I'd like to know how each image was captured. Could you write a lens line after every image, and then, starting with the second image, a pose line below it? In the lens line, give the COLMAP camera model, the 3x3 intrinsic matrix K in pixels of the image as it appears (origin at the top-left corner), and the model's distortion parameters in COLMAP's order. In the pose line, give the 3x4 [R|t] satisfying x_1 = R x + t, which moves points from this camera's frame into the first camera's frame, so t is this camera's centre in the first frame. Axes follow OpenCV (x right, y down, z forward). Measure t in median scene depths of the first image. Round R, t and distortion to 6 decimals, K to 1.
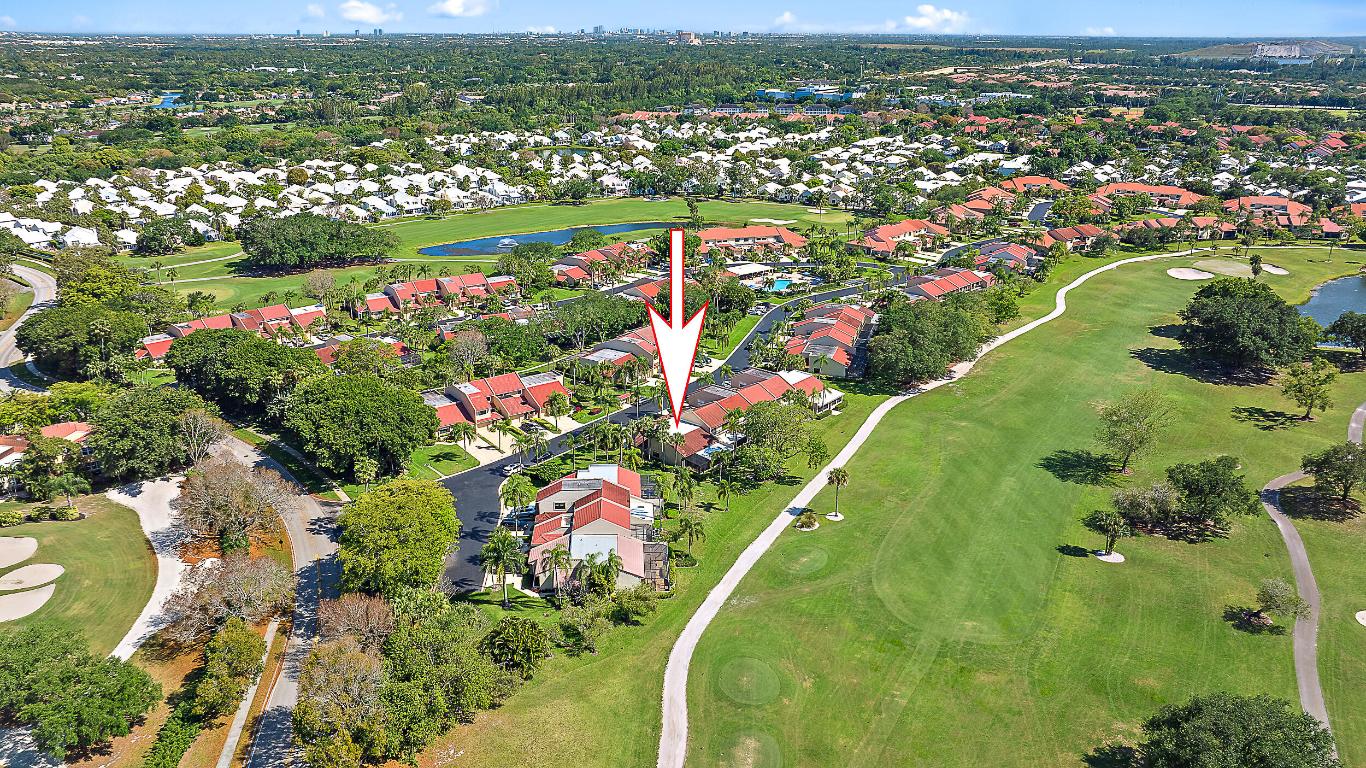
lens RADIAL K [[963.9, 0, 683.0], [0, 963.9, 384.0], [0, 0, 1]] dist [-0.023107, 0.000148]
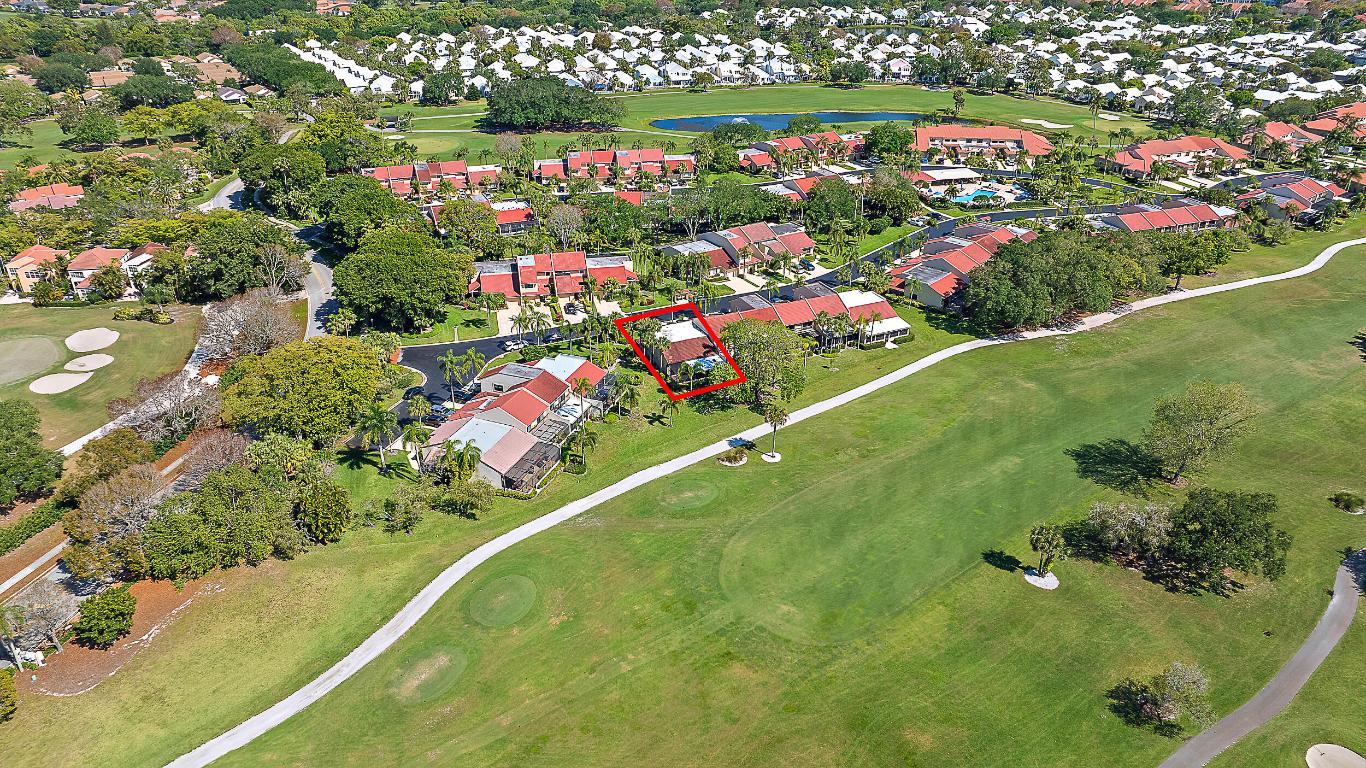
lens RADIAL K [[943.8, 0, 683.0], [0, 943.8, 384.0], [0, 0, 1]] dist [-0.026778, 0.004542]
pose [[0.912778, 0.186020, -0.363639, 0.188189], [-0.139248, 0.978661, 0.151107, -0.024735], [0.383988, -0.087291, 0.919203, 0.078397]]
